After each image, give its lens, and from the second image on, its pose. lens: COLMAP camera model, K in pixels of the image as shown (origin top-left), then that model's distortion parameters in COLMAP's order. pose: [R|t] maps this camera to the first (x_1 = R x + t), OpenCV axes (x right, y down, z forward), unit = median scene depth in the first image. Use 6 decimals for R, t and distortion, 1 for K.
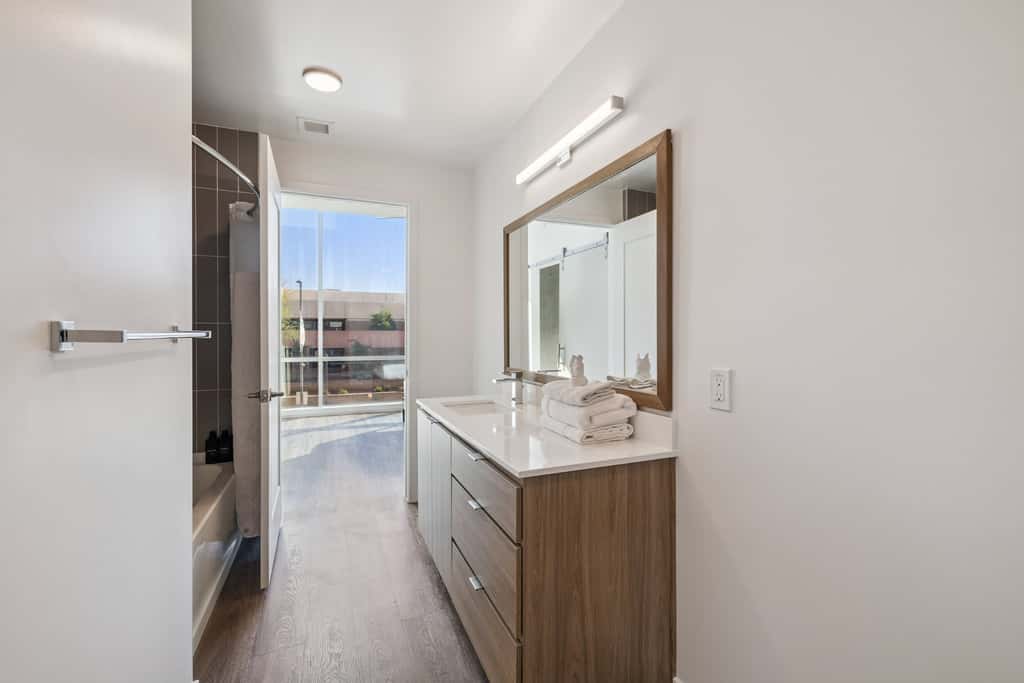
lens RADIAL K [[439.2, 0, 513.2], [0, 439.2, 334.0], [0, 0, 1]] dist [0.000086, -0.000047]
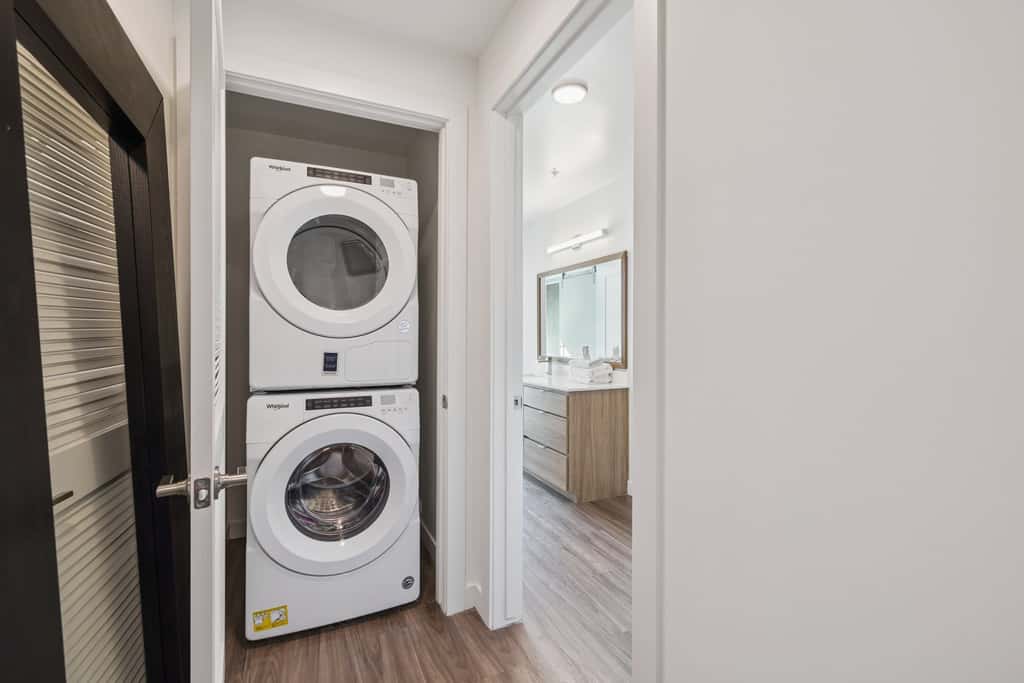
lens RADIAL K [[439.2, 0, 513.2], [0, 439.2, 334.0], [0, 0, 1]] dist [0.000086, -0.000047]
pose [[0.999220, 0.000074, 0.039487, -0.326709], [-0.000019, 0.999999, -0.001381, -0.010869], [-0.039487, 0.001379, 0.999219, -1.264941]]
